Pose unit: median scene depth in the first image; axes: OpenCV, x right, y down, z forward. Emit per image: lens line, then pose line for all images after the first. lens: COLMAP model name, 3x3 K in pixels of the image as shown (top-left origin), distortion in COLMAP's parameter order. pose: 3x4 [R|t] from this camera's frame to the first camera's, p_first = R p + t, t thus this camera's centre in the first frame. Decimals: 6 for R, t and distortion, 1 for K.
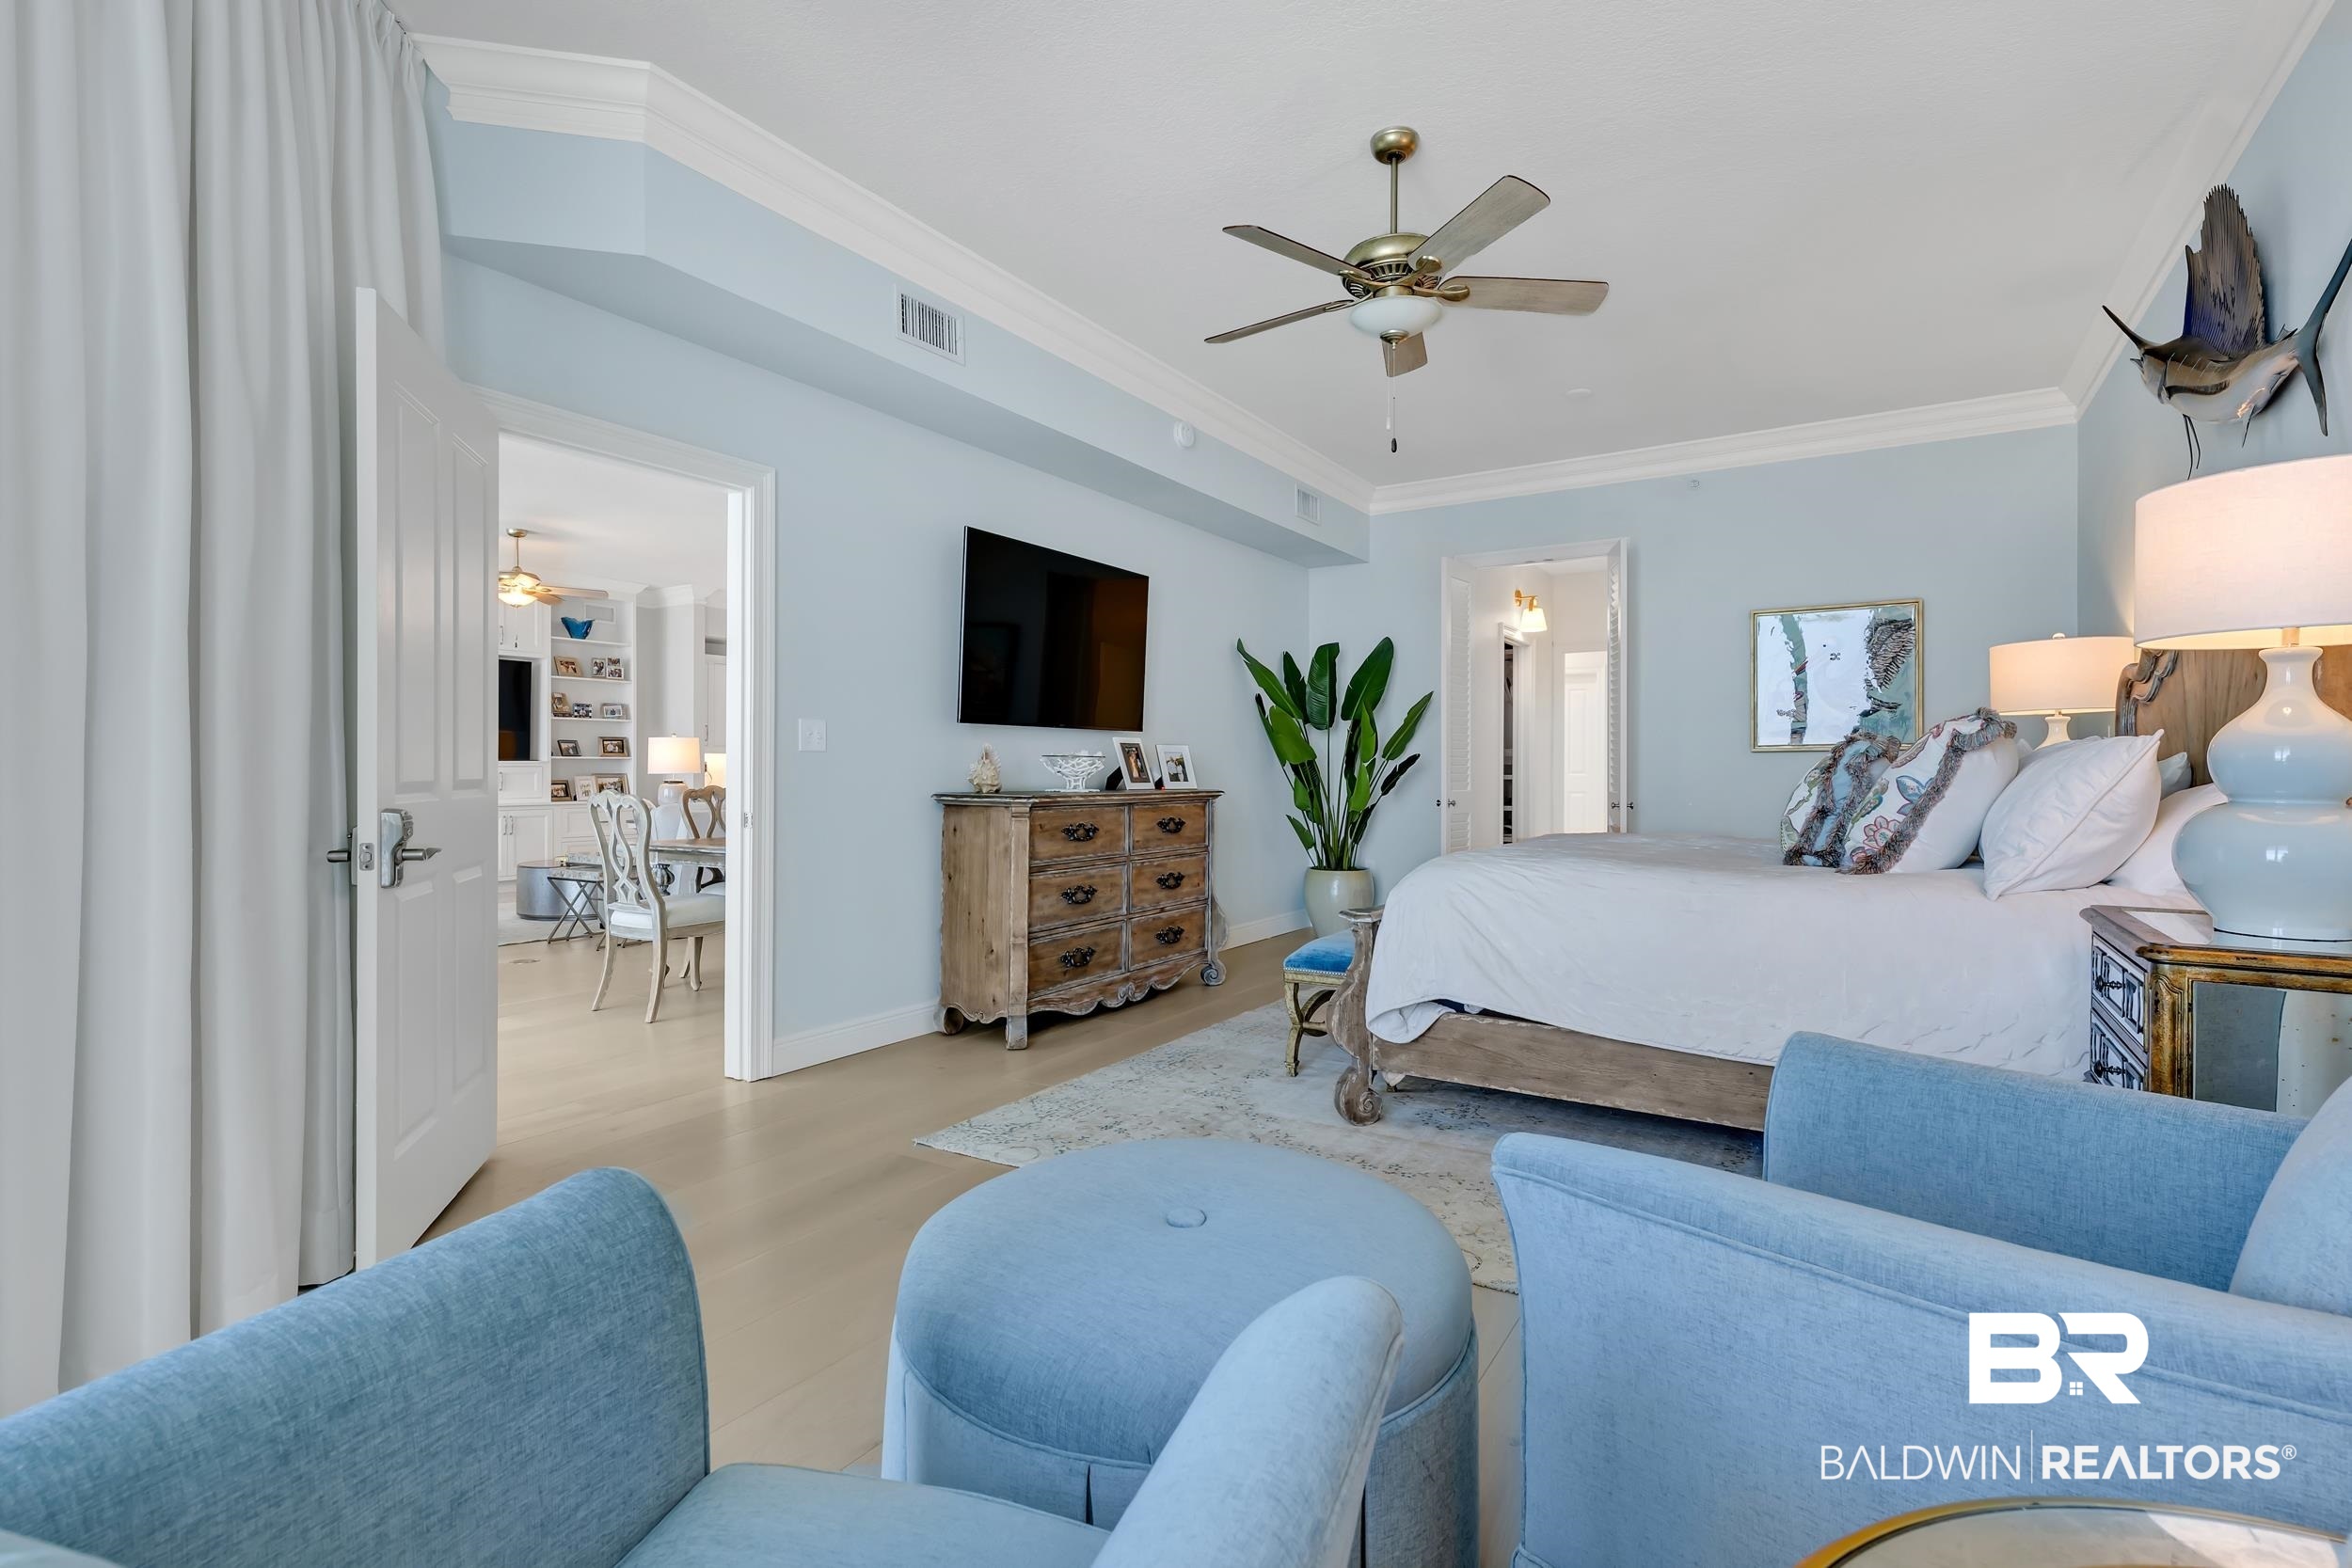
lens RADIAL K [[1038.3, 0, 1173.9], [0, 1038.3, 775.4], [0, 0, 1]] dist [0.001989, 0.000197]
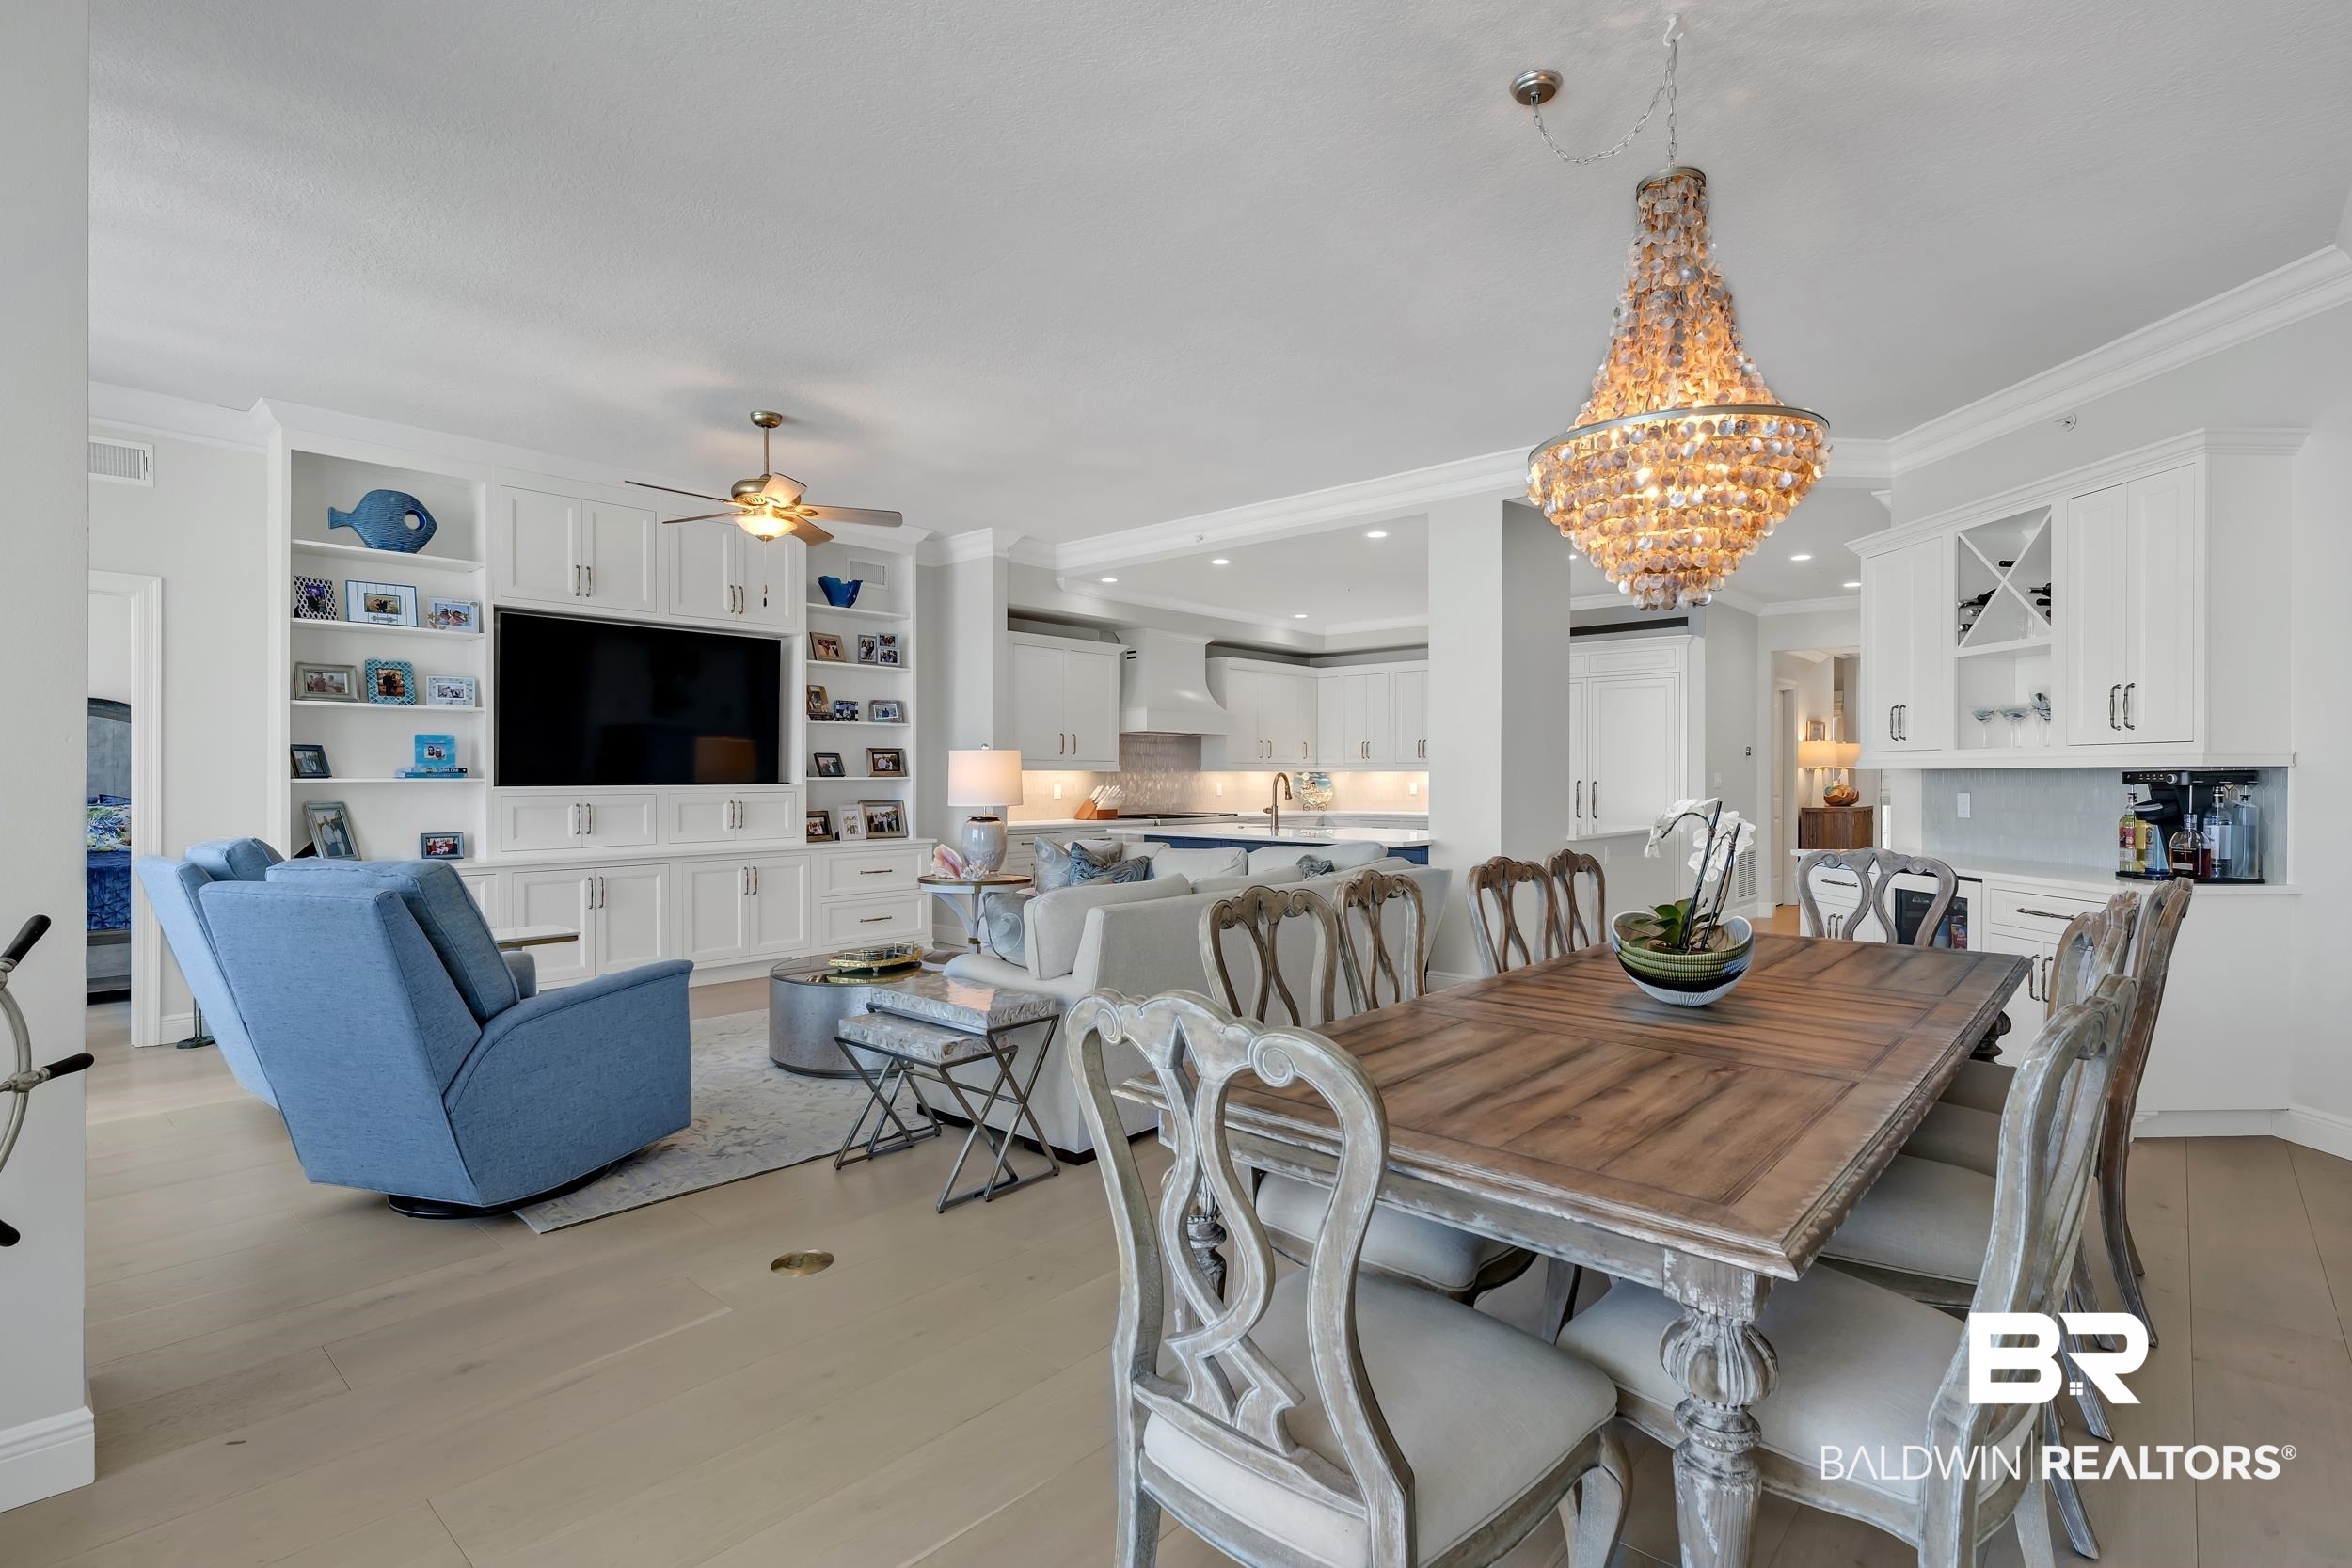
lens RADIAL K [[976.2, 0, 1170.3], [0, 976.2, 781.5], [0, 0, 1]] dist [-0.000569, -0.000002]
pose [[0.988622, 0.003388, -0.150382, -0.257859], [-0.002666, 0.999984, 0.005002, -0.018862], [0.150396, -0.004544, 0.988615, 0.388325]]
